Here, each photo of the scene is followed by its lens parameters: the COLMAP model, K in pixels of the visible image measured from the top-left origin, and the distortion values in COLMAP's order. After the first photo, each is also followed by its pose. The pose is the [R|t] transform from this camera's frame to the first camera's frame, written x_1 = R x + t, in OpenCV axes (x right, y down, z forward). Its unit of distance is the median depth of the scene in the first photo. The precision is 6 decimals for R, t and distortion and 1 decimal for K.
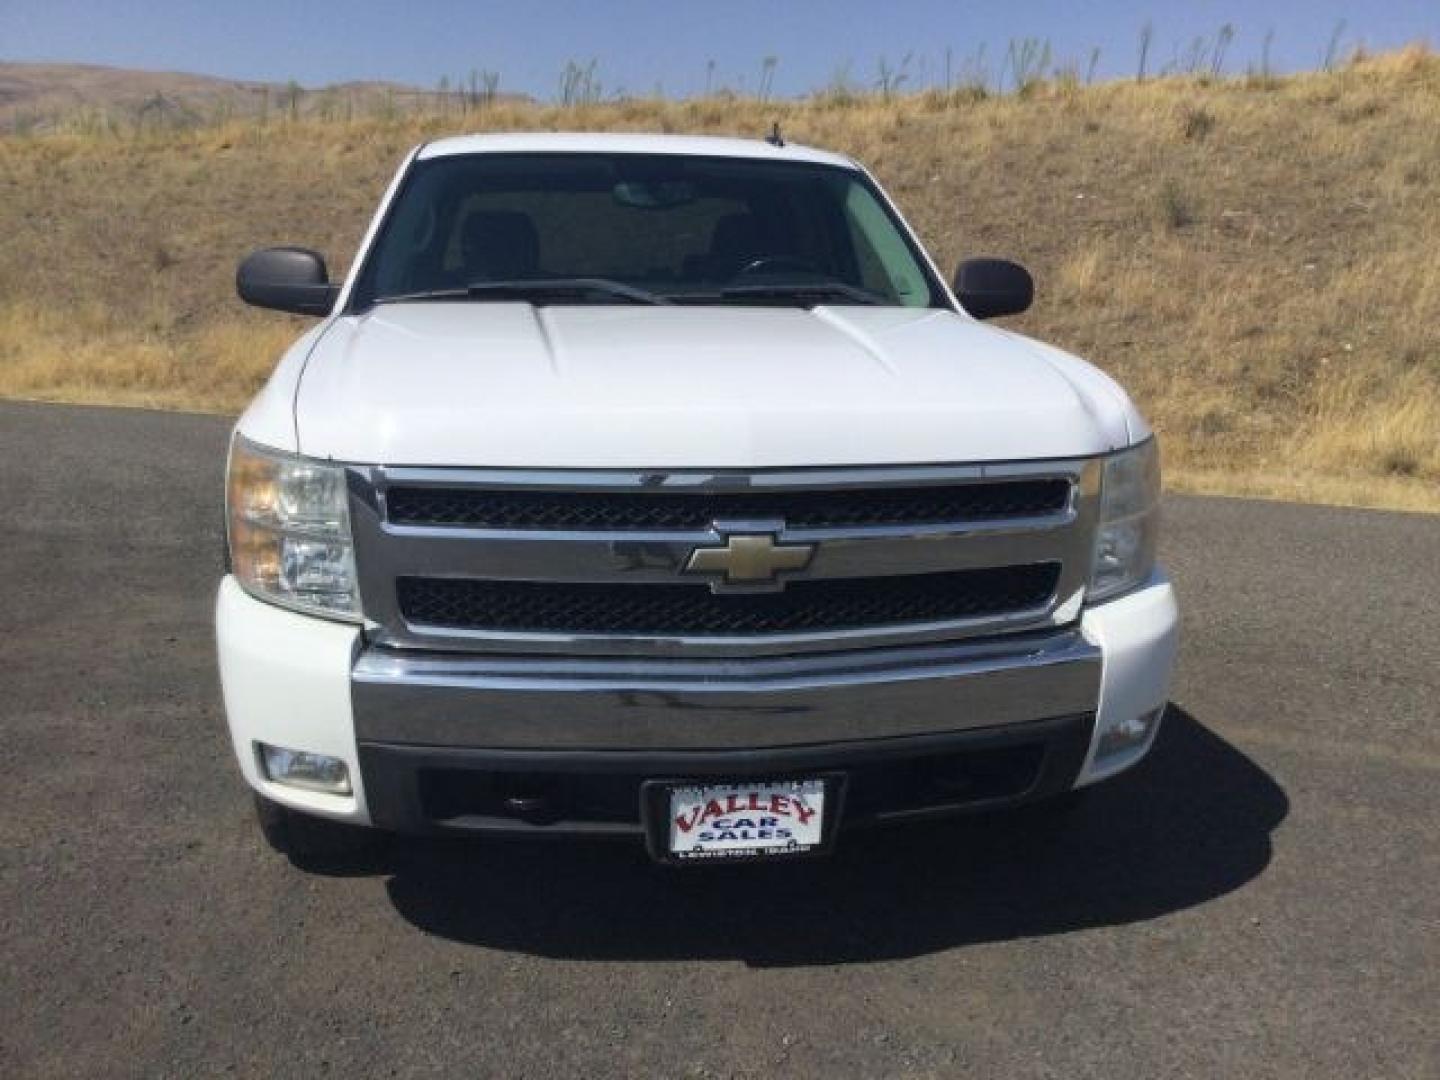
lens RADIAL K [[1320.8, 0, 720.0], [0, 1320.8, 540.0], [0, 0, 1]] dist [0.093636, -0.184566]
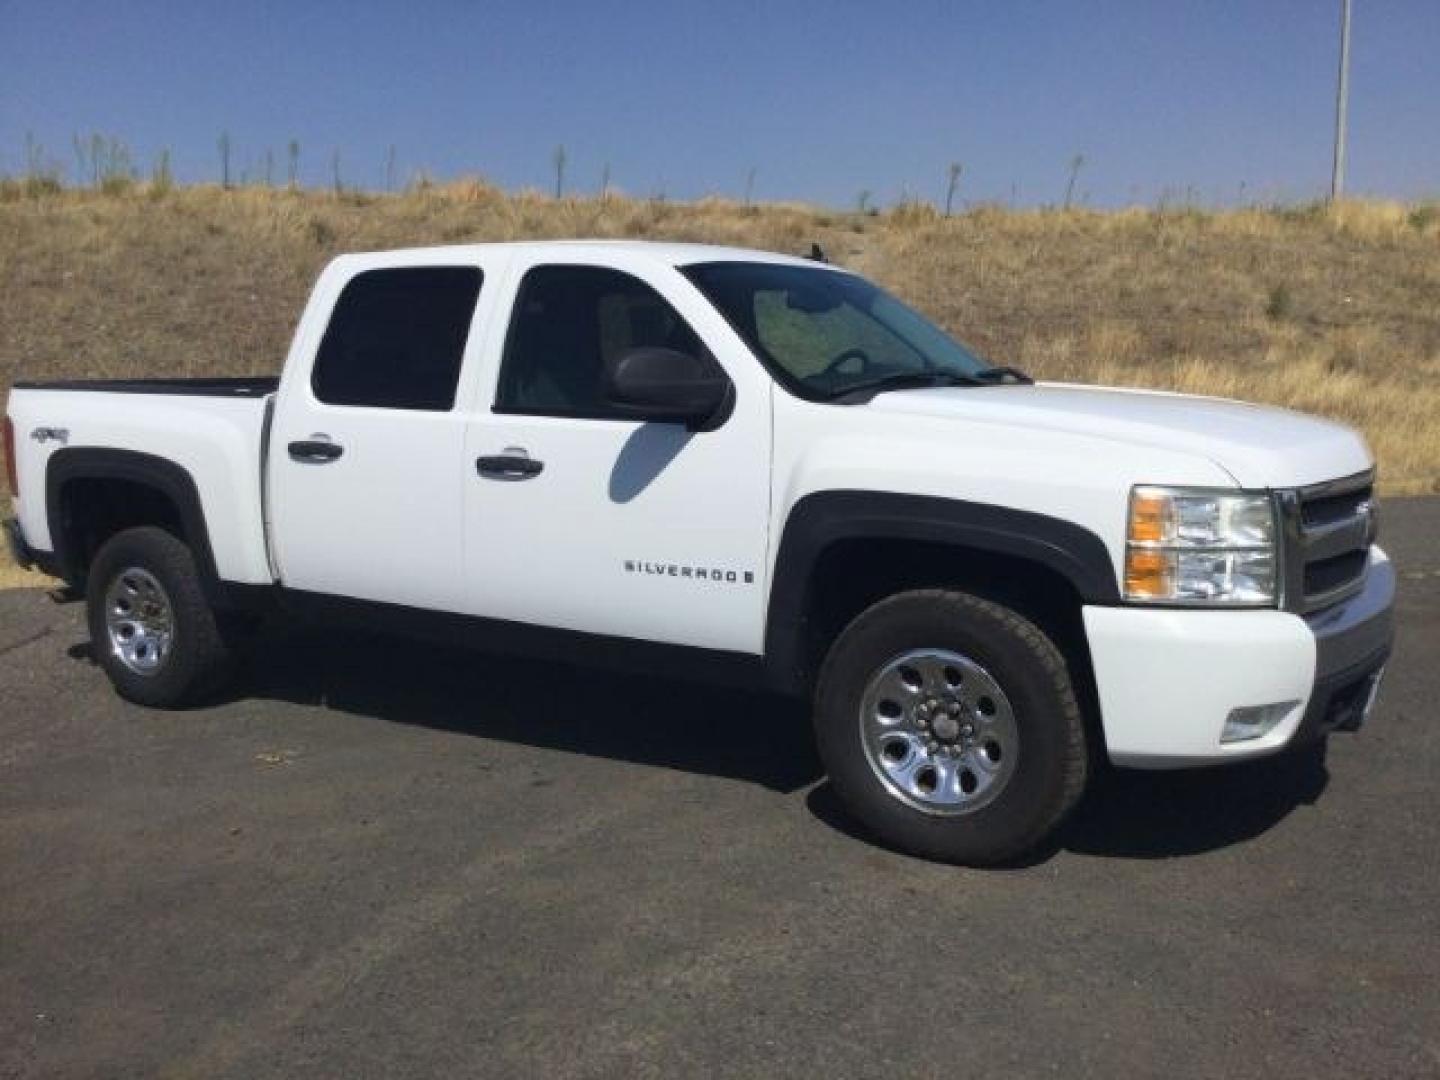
lens RADIAL K [[1320.8, 0, 720.0], [0, 1320.8, 540.0], [0, 0, 1]] dist [0.093636, -0.184566]
pose [[0.662172, -0.118765, 0.739881, -0.232482], [0.171437, 0.985184, 0.004709, -0.015375], [-0.729478, 0.123725, 0.672722, 0.064202]]
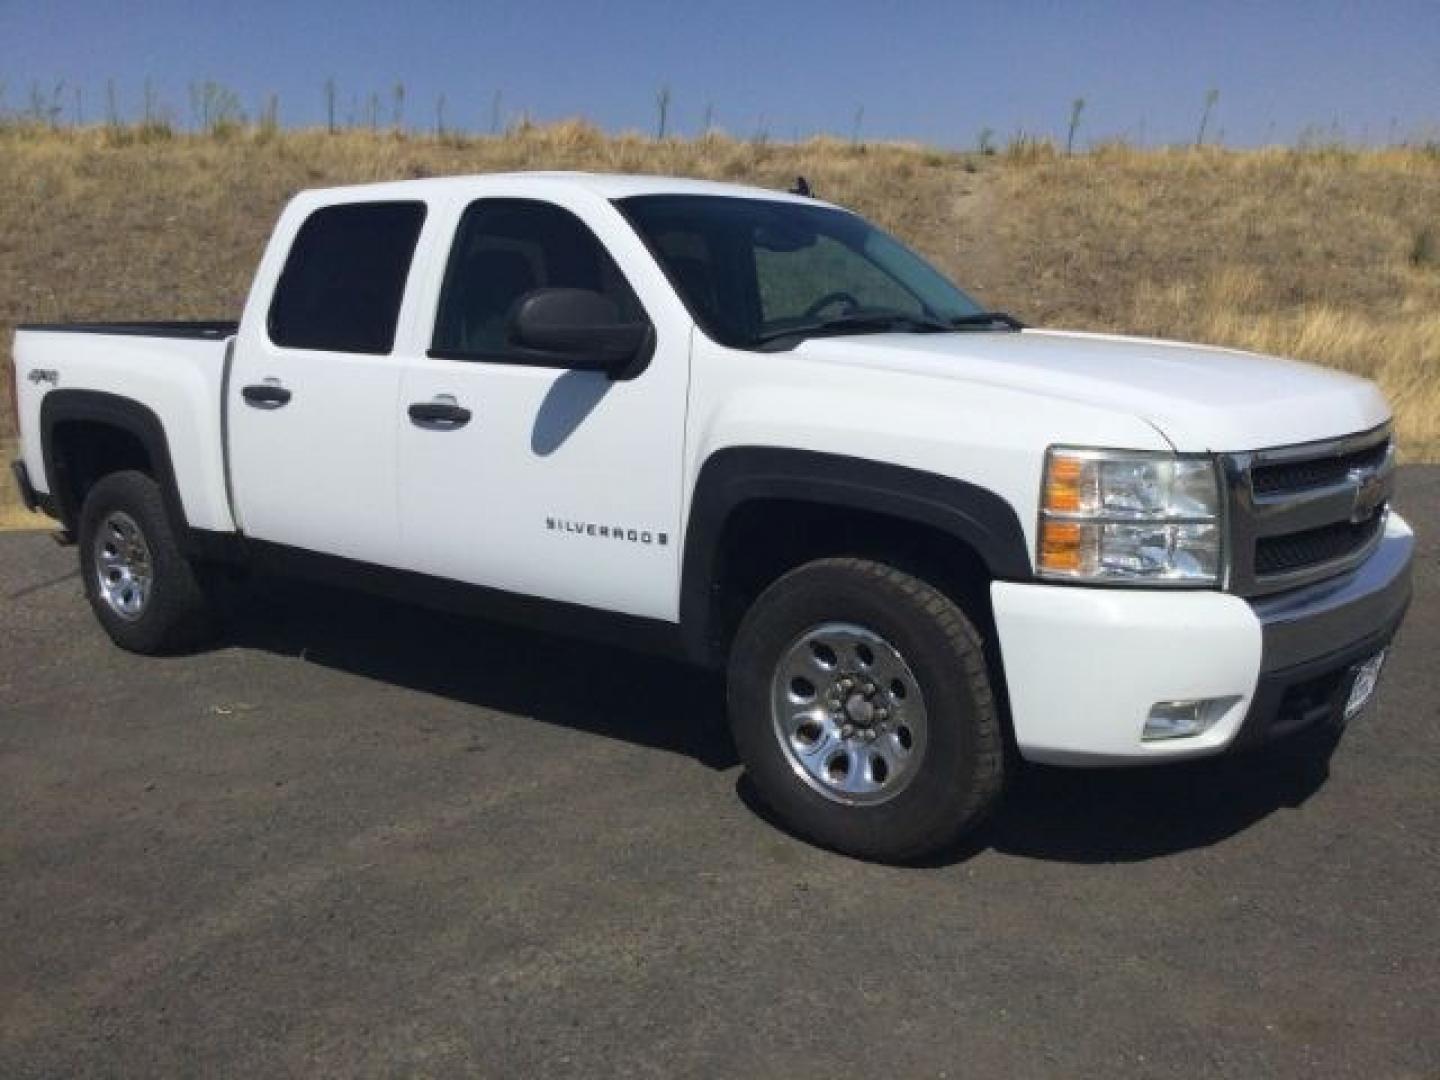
lens RADIAL K [[1320.8, 0, 720.0], [0, 1320.8, 540.0], [0, 0, 1]] dist [0.093636, -0.184566]
pose [[0.738244, -0.131373, 0.661616, -0.194576], [0.152660, 0.987941, 0.025829, -0.011108], [-0.657031, 0.081934, 0.749398, 0.051420]]
